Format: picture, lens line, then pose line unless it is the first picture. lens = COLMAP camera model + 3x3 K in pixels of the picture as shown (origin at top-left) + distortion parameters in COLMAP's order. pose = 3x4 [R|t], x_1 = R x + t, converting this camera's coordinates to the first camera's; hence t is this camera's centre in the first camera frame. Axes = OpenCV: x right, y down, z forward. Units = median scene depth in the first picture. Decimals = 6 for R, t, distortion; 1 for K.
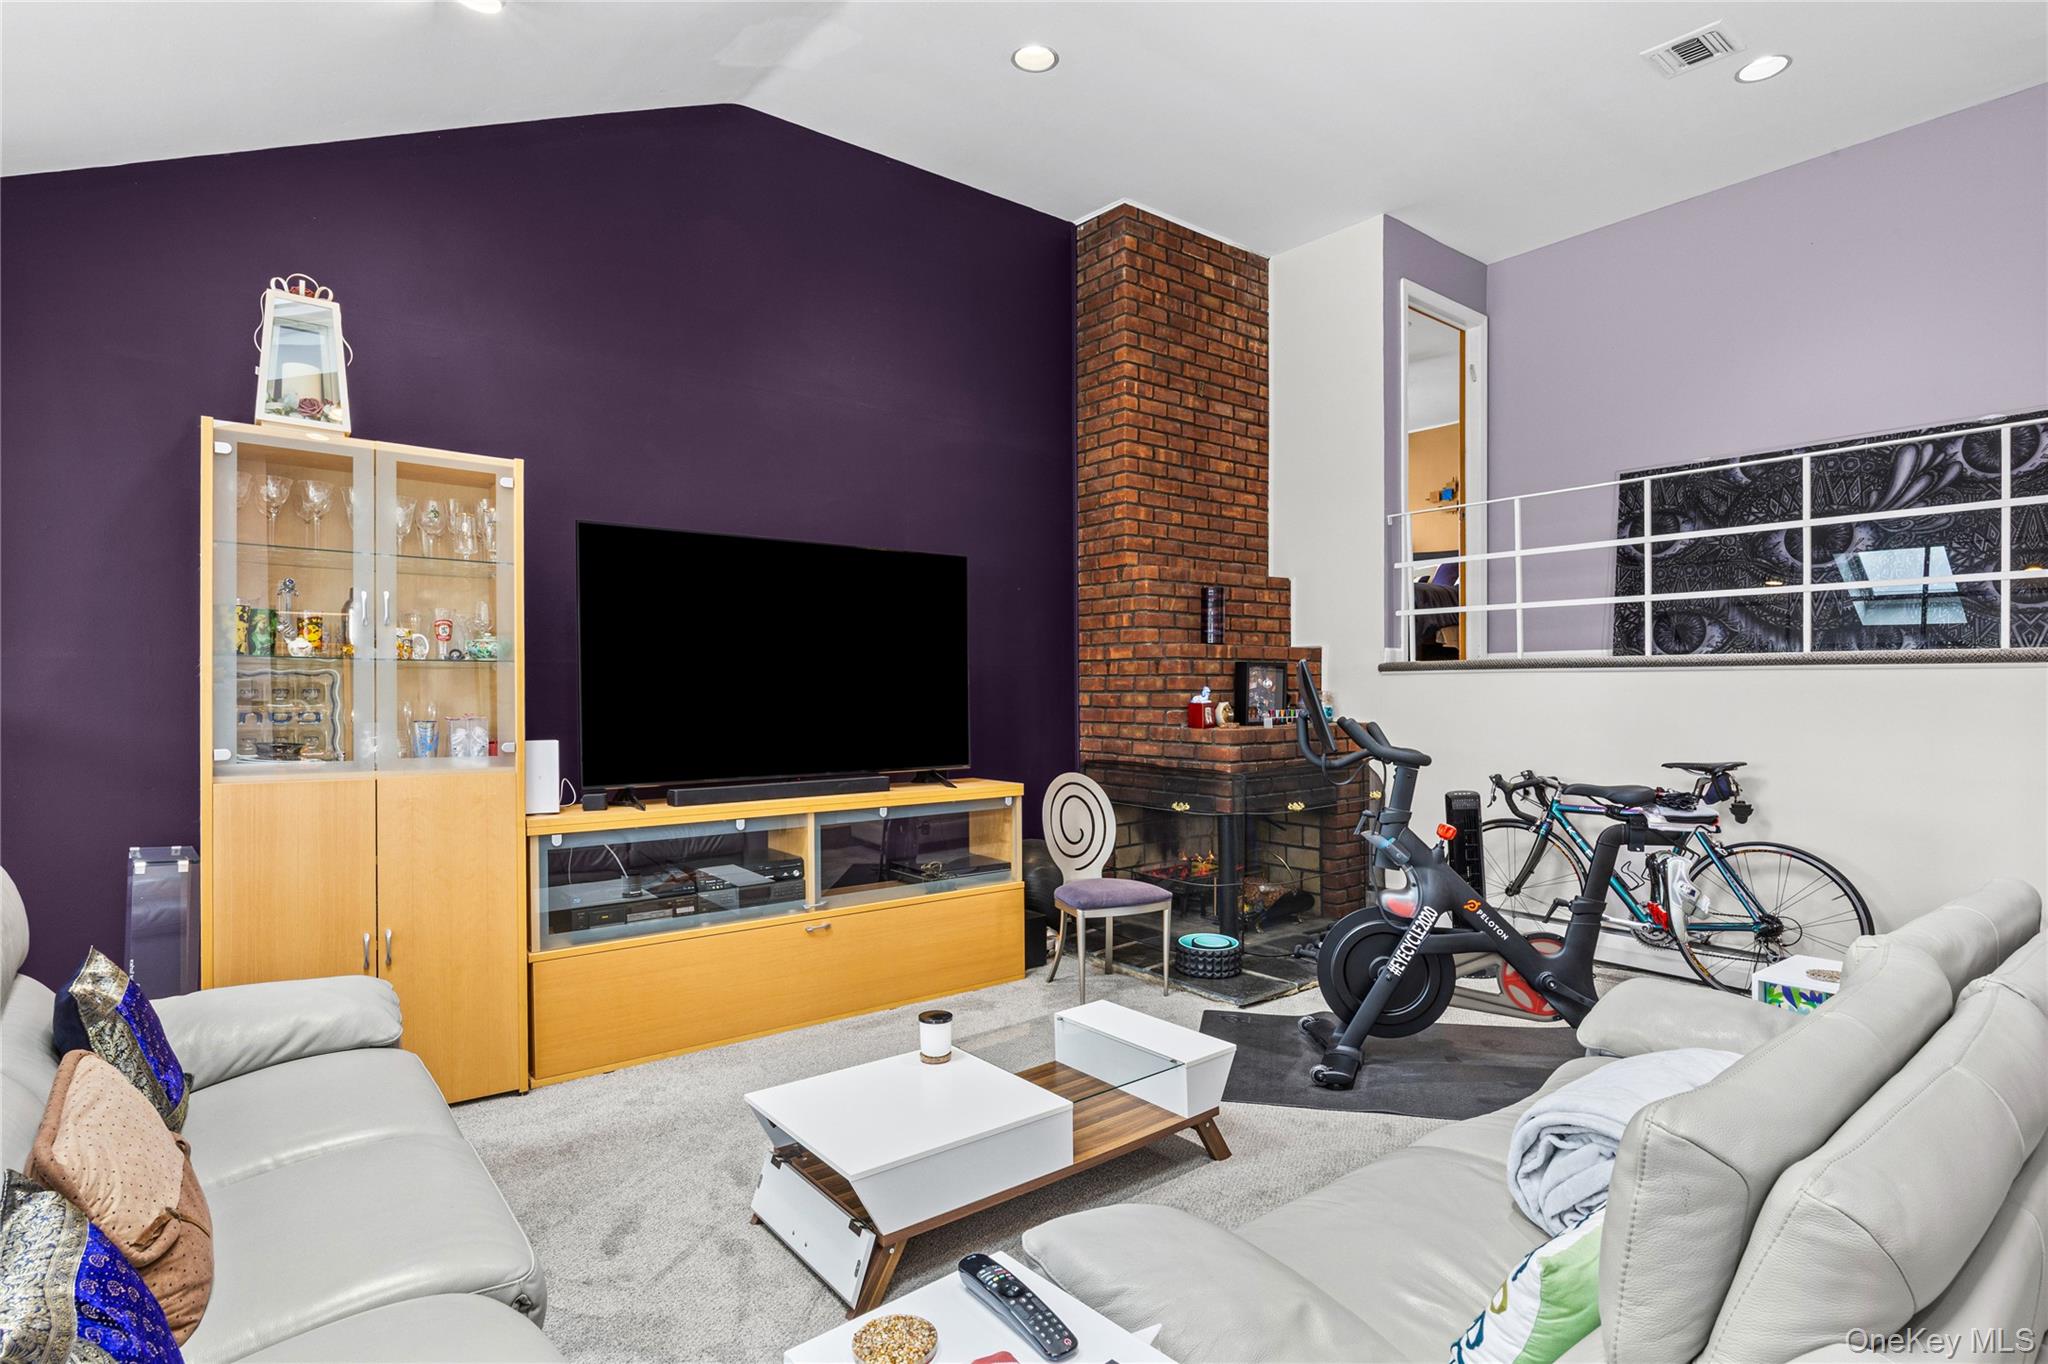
lens RADIAL K [[1028.3, 0, 1023.6], [0, 1028.3, 692.3], [0, 0, 1]] dist [-0.005323, 0.000408]
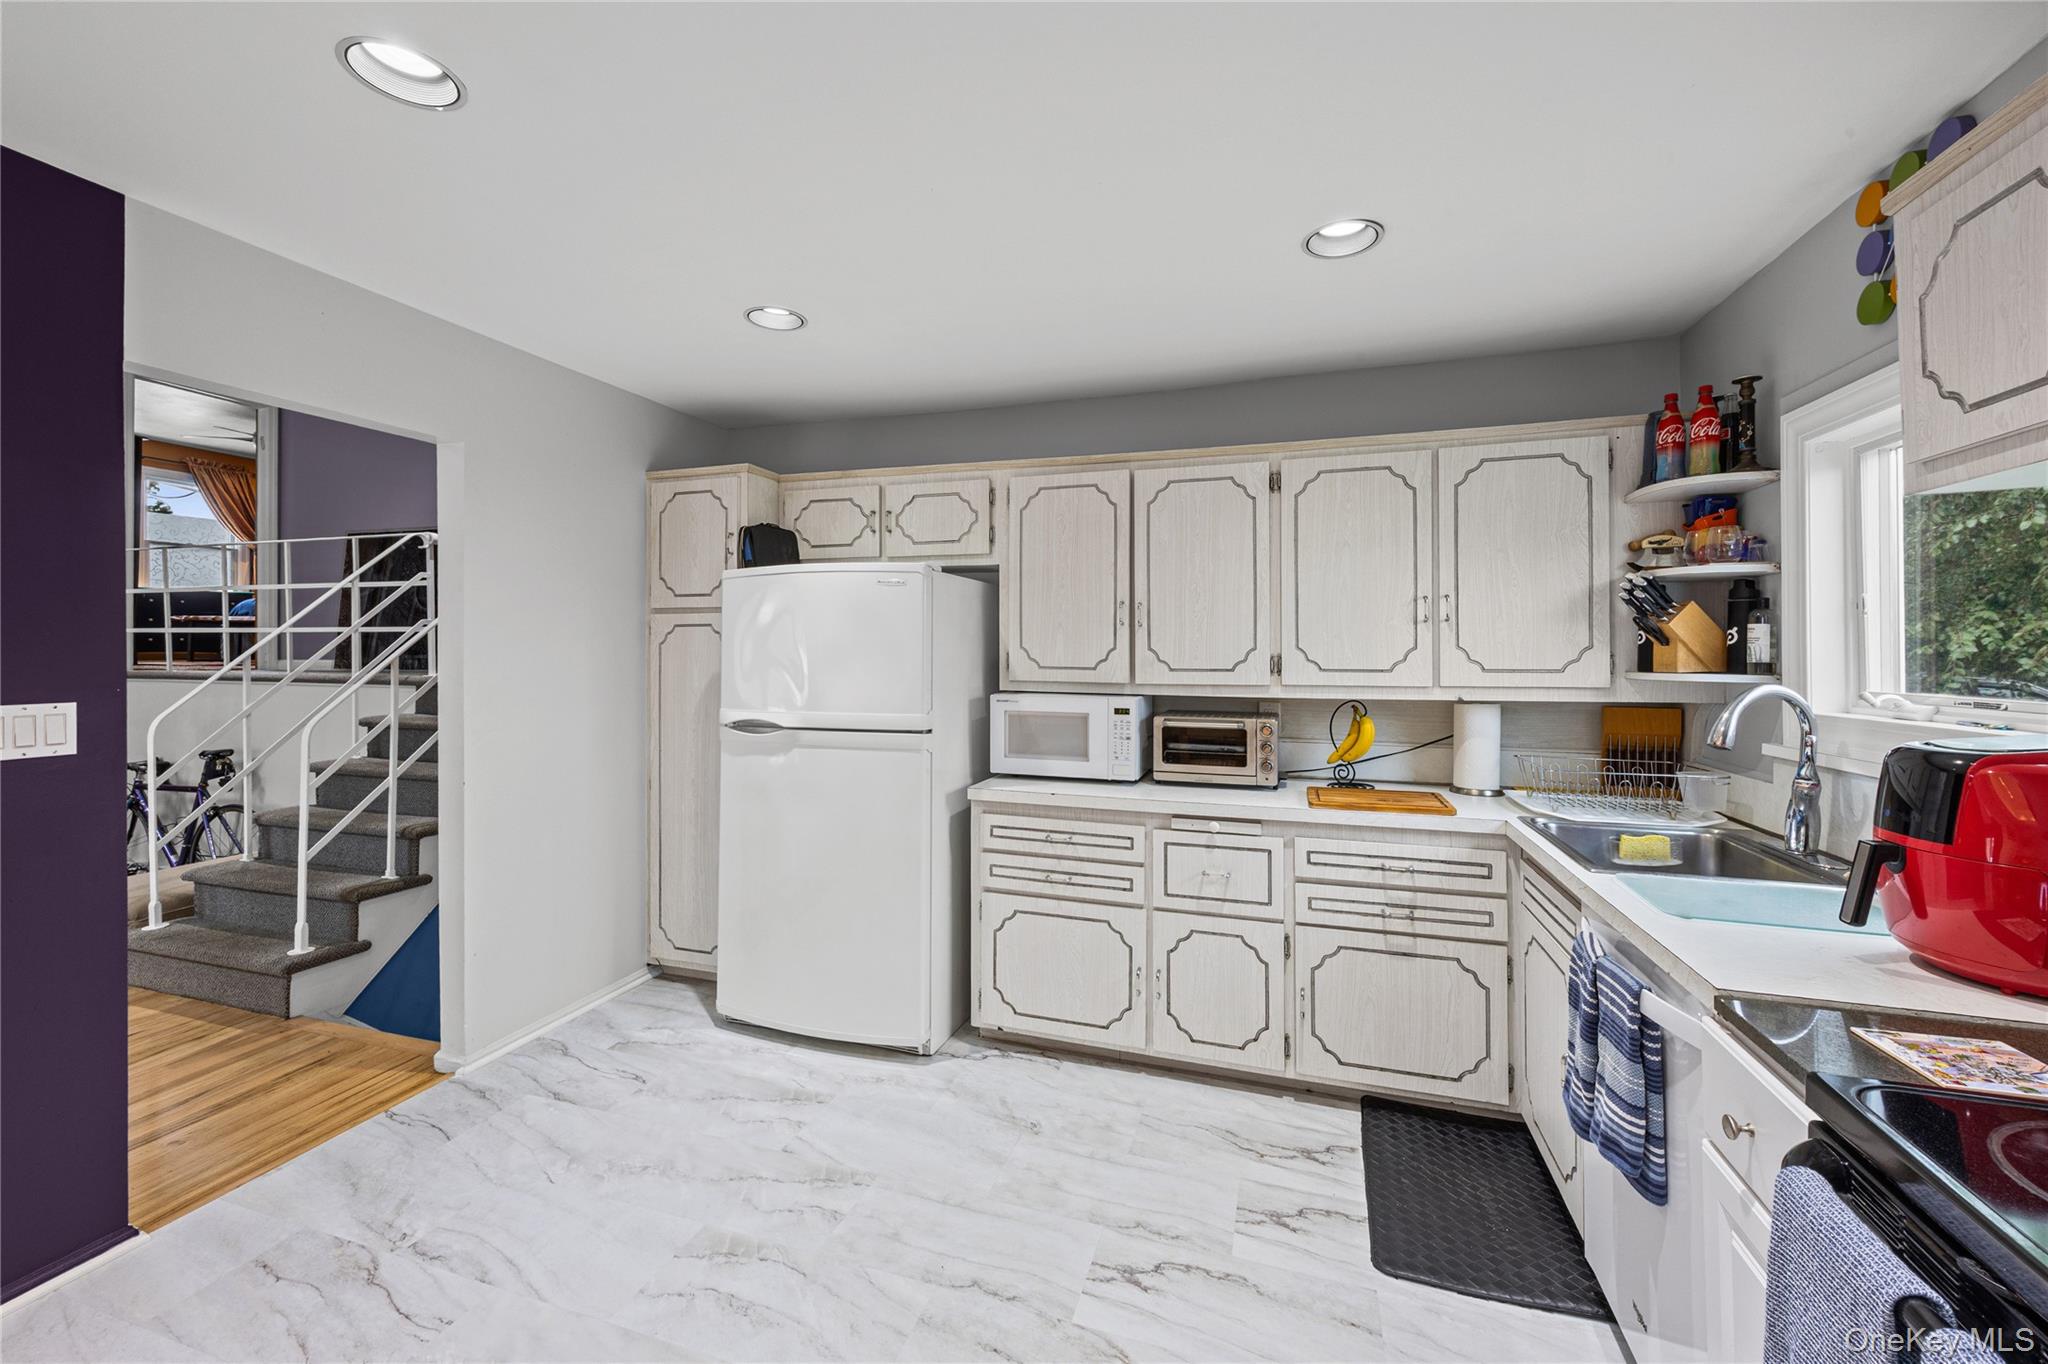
lens RADIAL K [[825.8, 0, 1016.7], [0, 825.8, 652.3], [0, 0, 1]] dist [0.009348, -0.001959]
pose [[0.825532, 0.010442, 0.564258, 0.810595], [-0.004106, 0.999913, -0.012497, -0.049848], [-0.564340, 0.008000, 0.825504, -0.502615]]
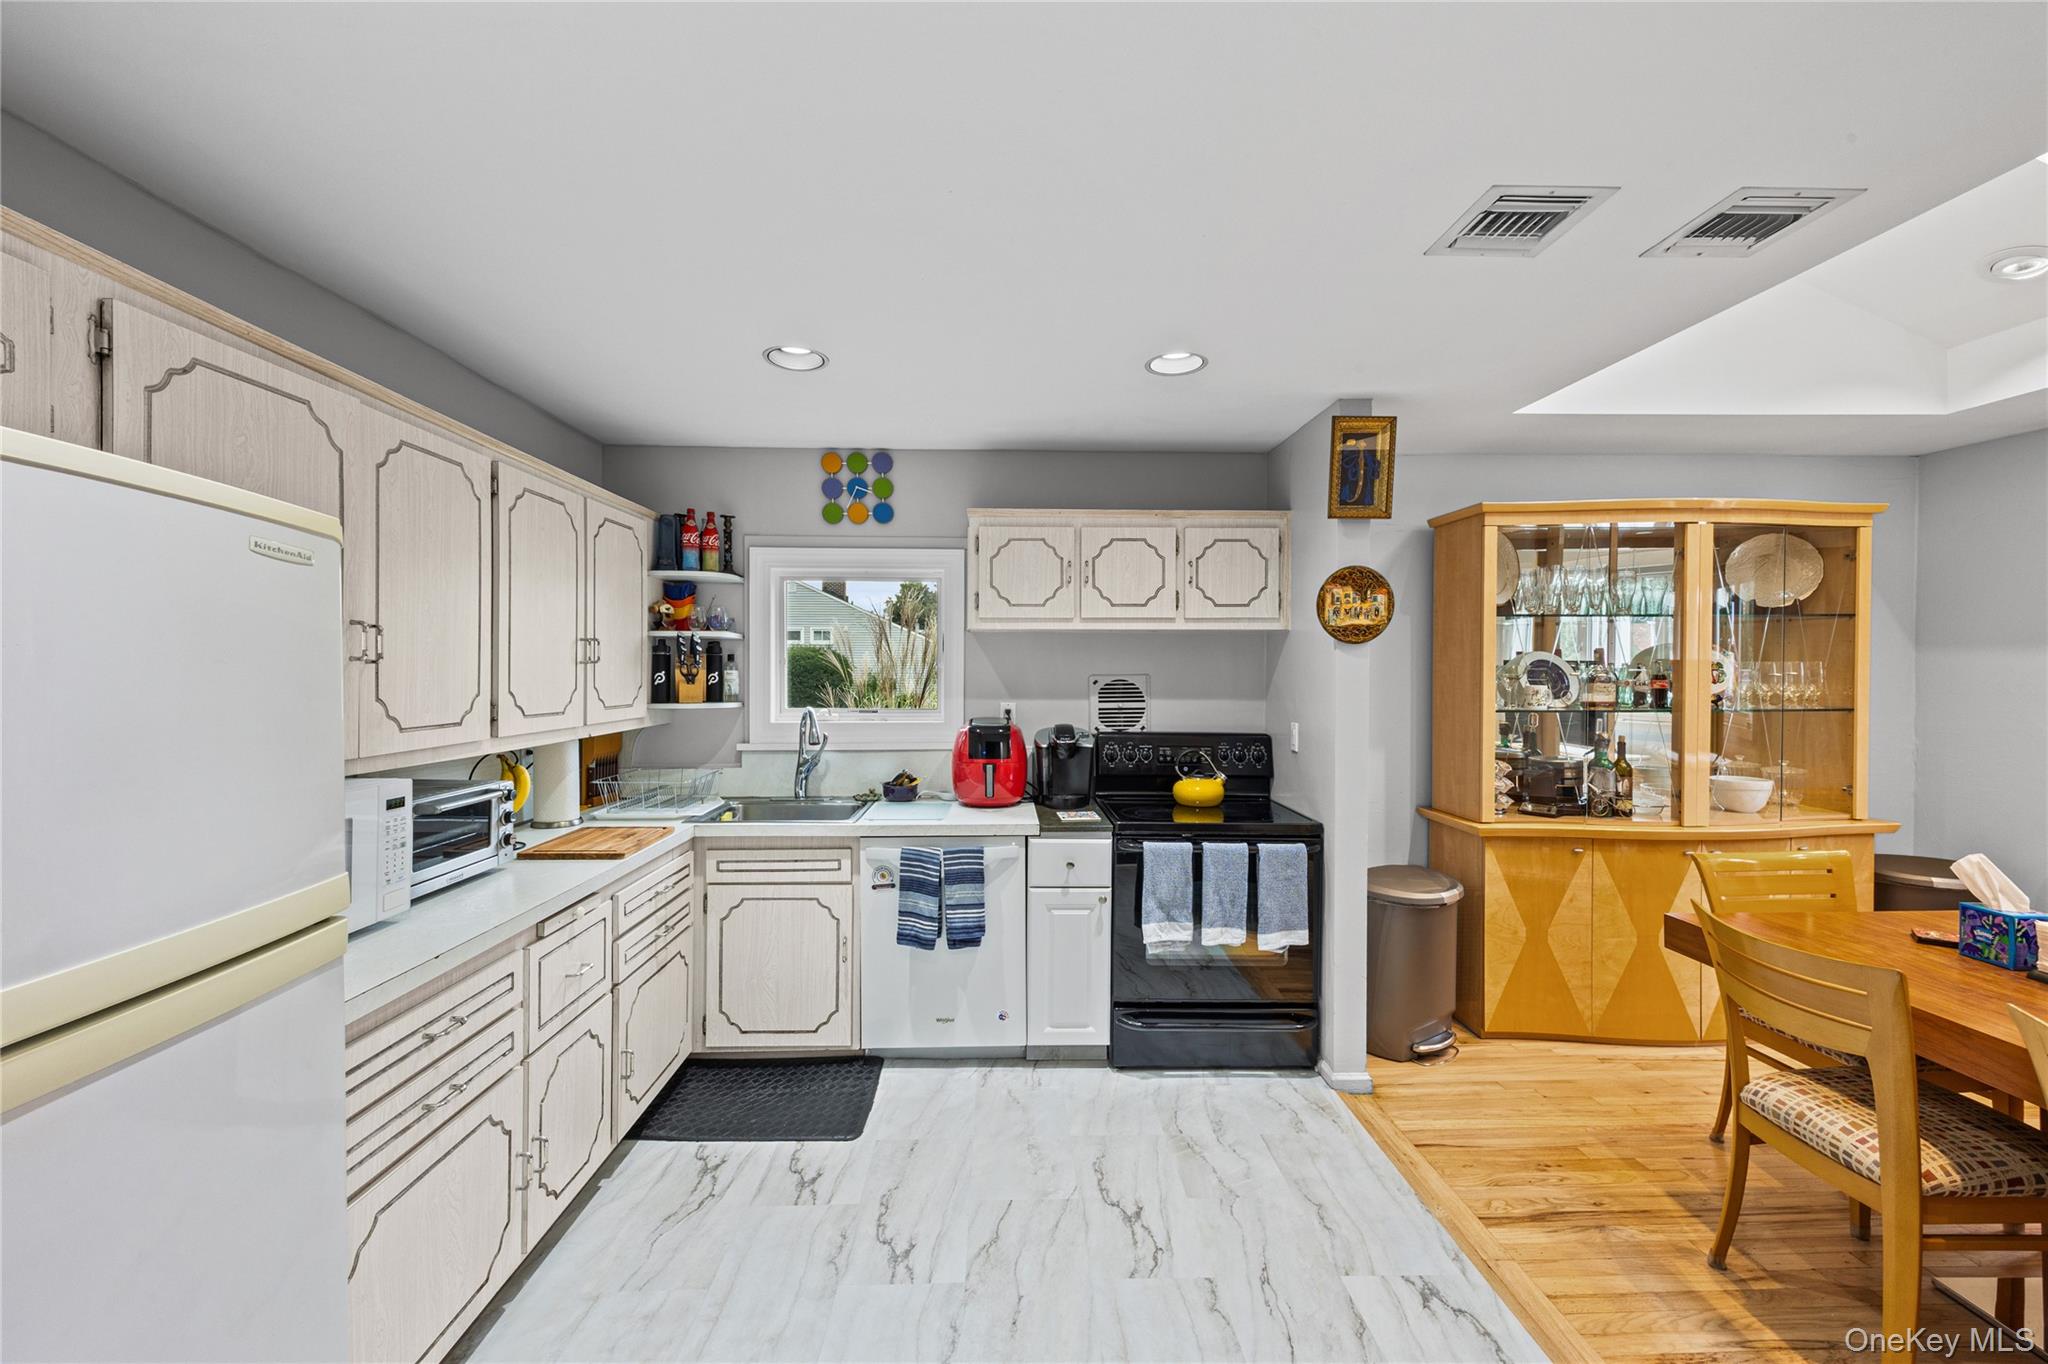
lens RADIAL K [[825.8, 0, 1020.7], [0, 825.8, 677.7], [0, 0, 1]] dist [0.009348, -0.001959]
pose [[-0.815000, -0.001914, 0.579457, 0.772461], [0.005596, 0.999922, 0.011172, -0.073002], [-0.579434, 0.012348, -0.814926, 0.087409]]
